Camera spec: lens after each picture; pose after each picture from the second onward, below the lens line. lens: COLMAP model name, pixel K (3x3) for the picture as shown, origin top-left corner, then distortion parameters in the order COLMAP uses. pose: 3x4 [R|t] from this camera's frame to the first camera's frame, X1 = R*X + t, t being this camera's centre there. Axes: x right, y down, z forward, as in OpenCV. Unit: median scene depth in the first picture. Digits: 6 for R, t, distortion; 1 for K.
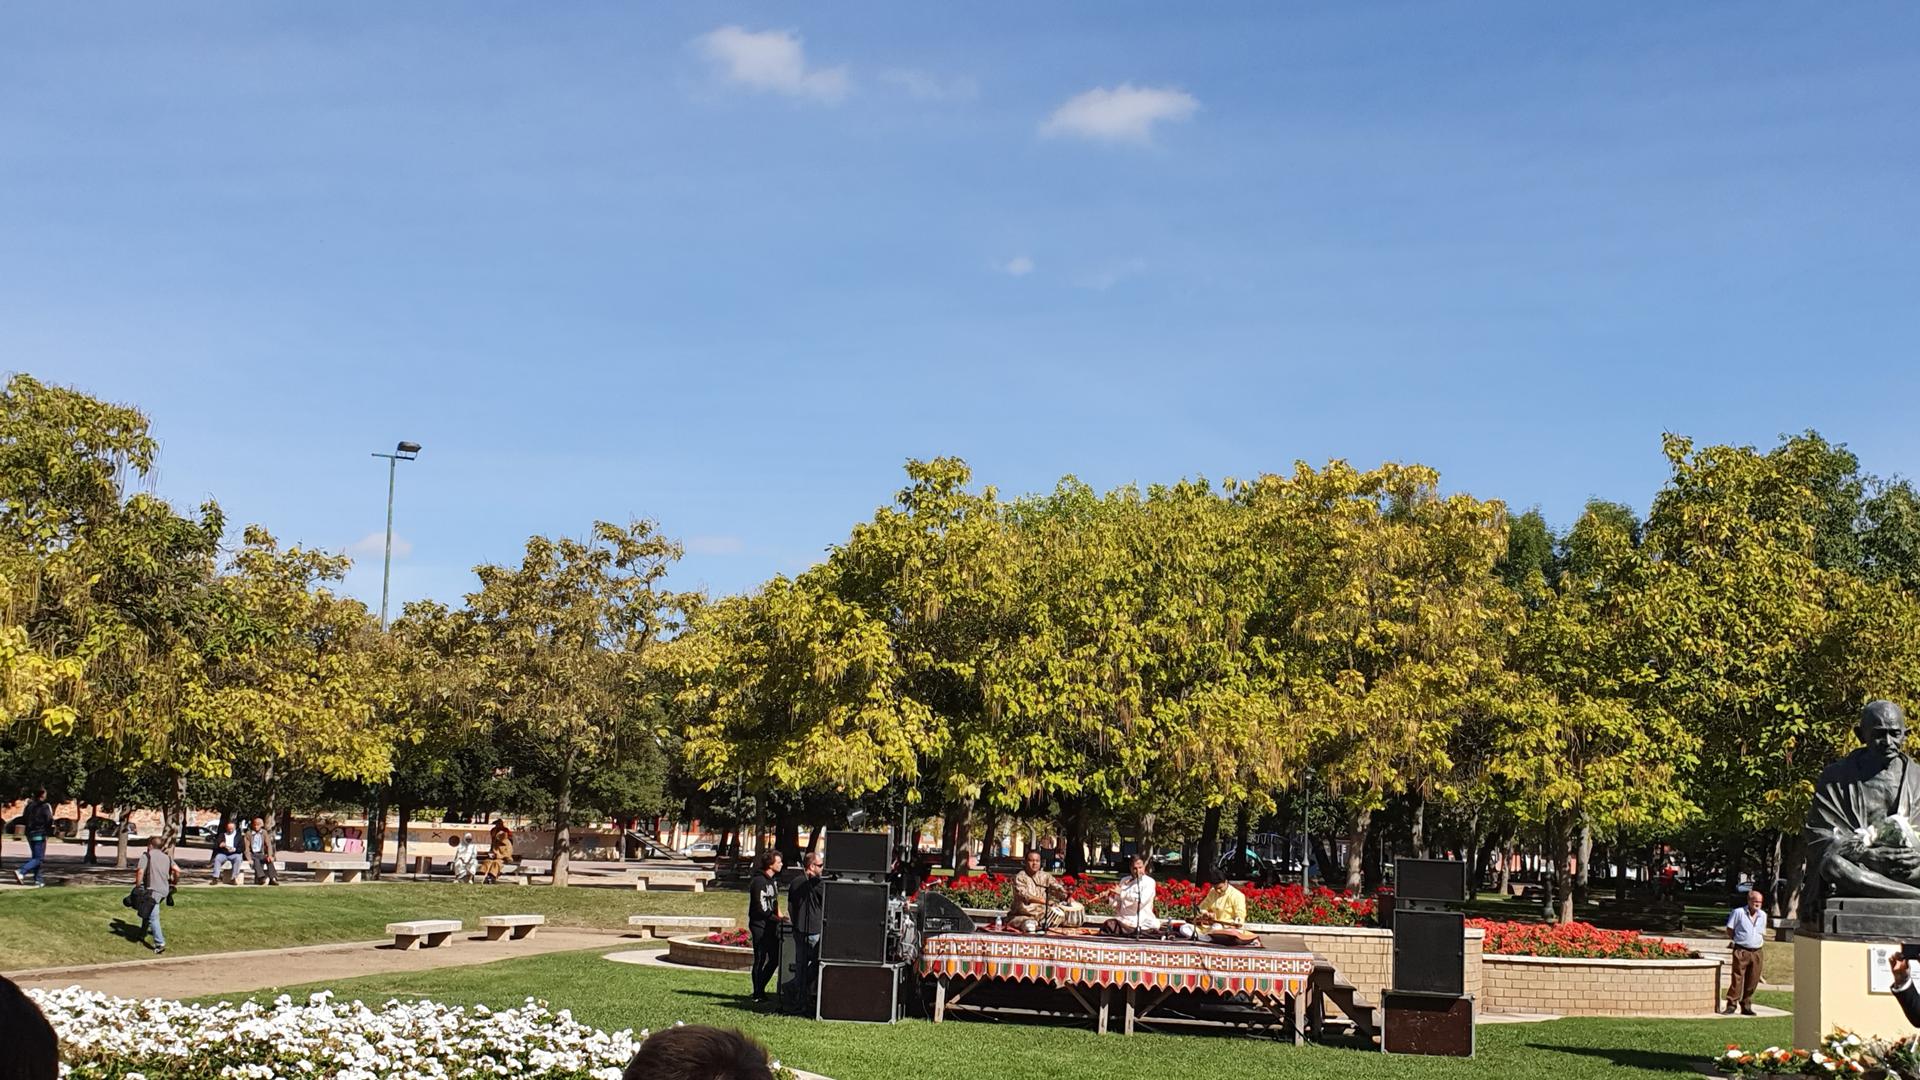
lens RADIAL K [[2293.5, 0, 960.0], [0, 2293.5, 540.0], [0, 0, 1]] dist [0.277046, -0.989780]
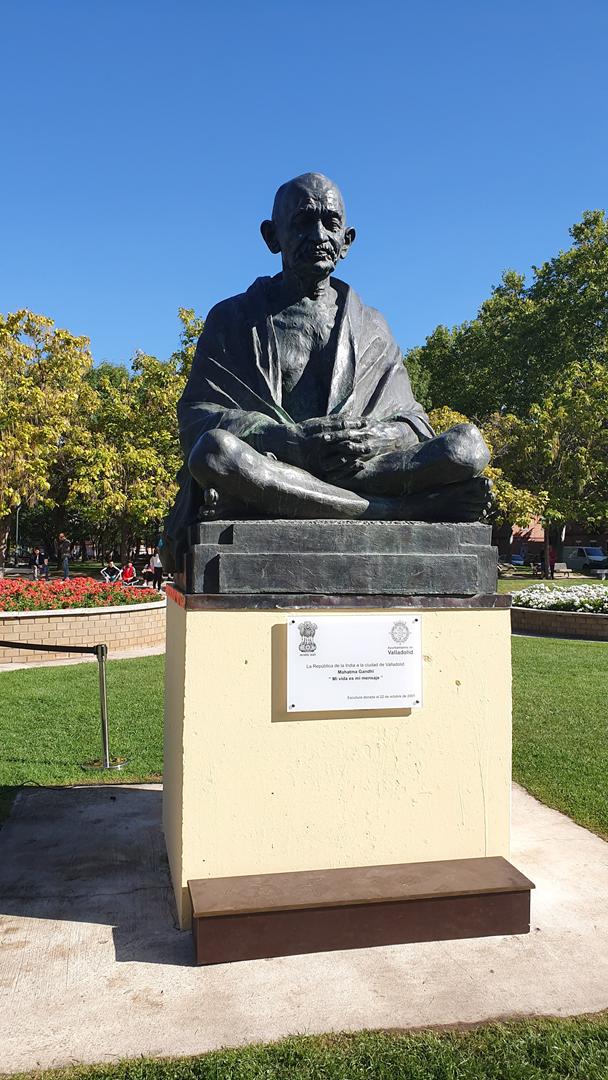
lens RADIAL K [[833.4, 0, 304.0], [0, 833.4, 540.0], [0, 0, 1]] dist [0.113409, 0.000303]
pose [[0.921828, -0.028894, 0.386520, 0.144178], [-0.017986, 0.992955, 0.117123, 0.060777], [-0.387181, -0.114919, 0.914814, 0.371141]]
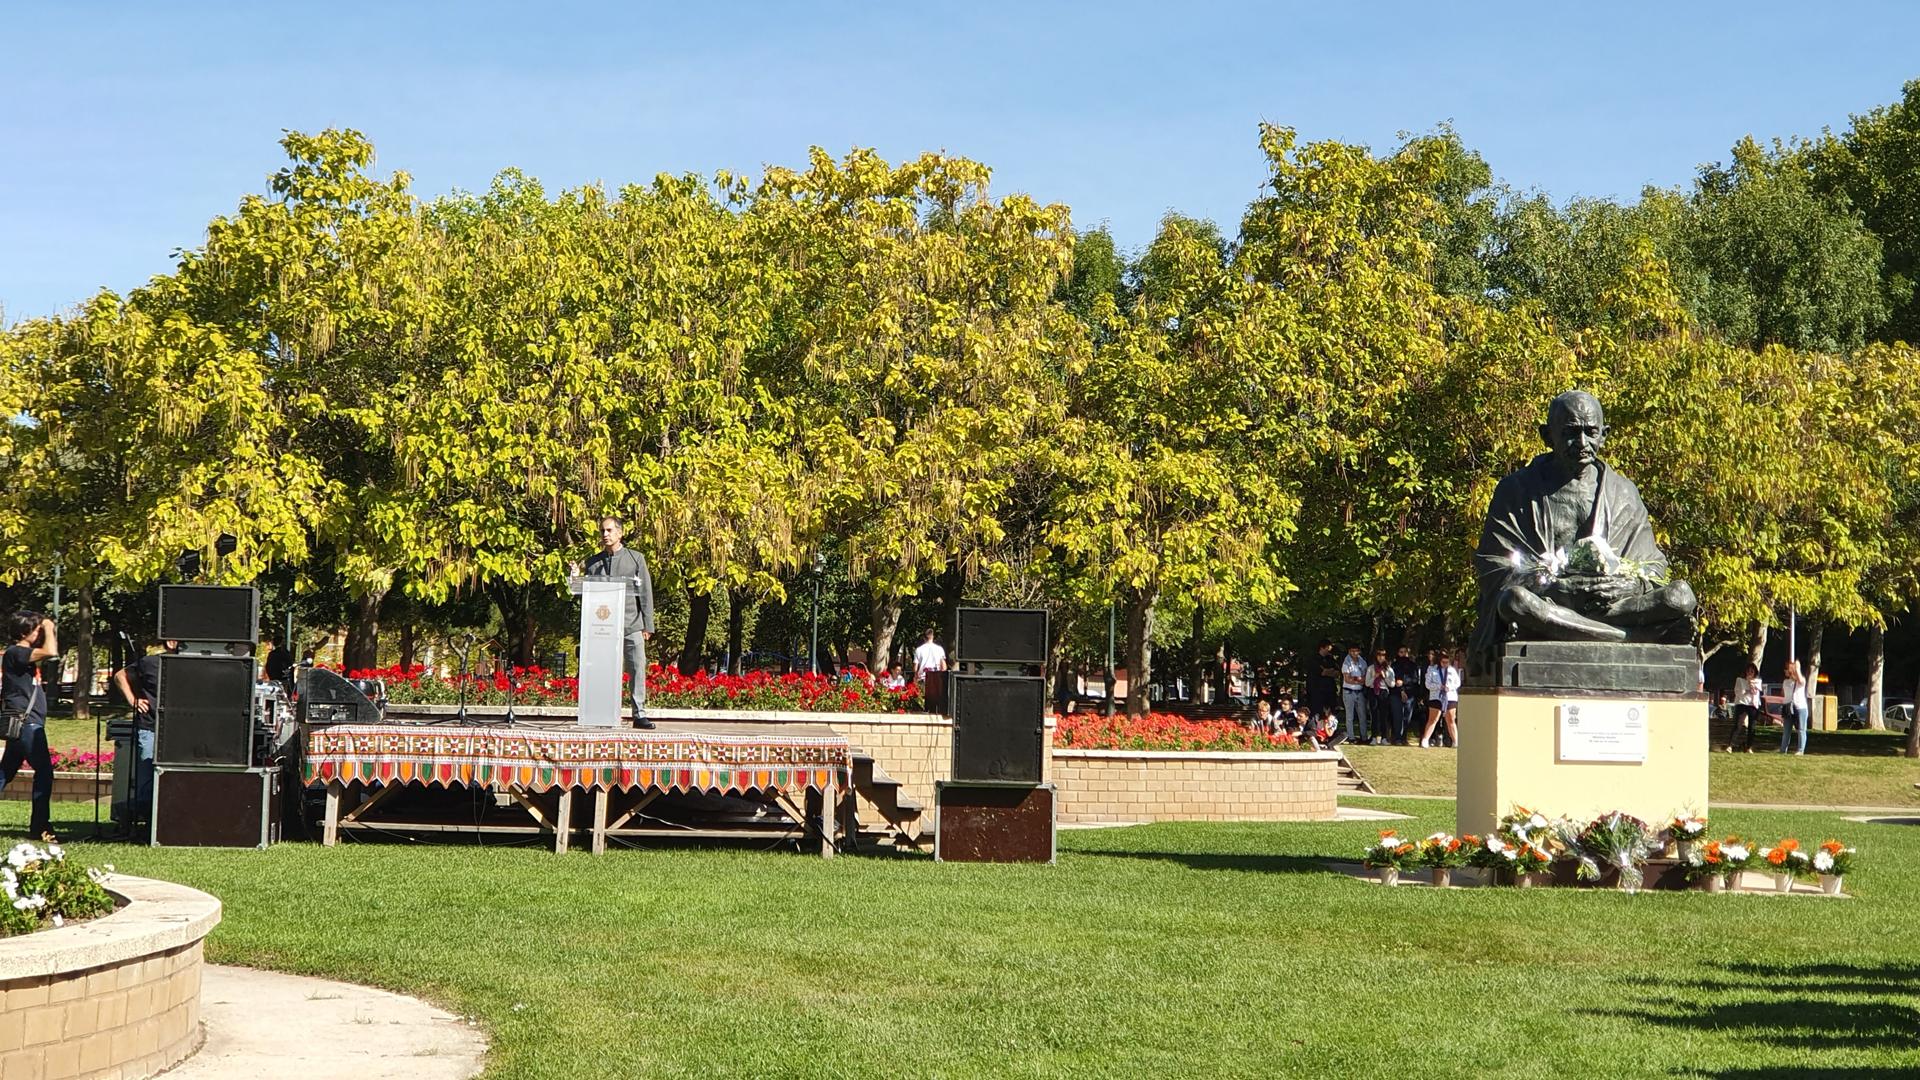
lens RADIAL K [[2875.0, 0, 960.0], [0, 2875.0, 540.0], [0, 0, 1]] dist [0.154380, -0.140668]
pose [[0.979588, -0.006950, 0.200897, 0.001177], [-0.009364, 0.996739, 0.080144, 0.019911], [-0.200799, -0.080389, 0.976329, 0.046988]]
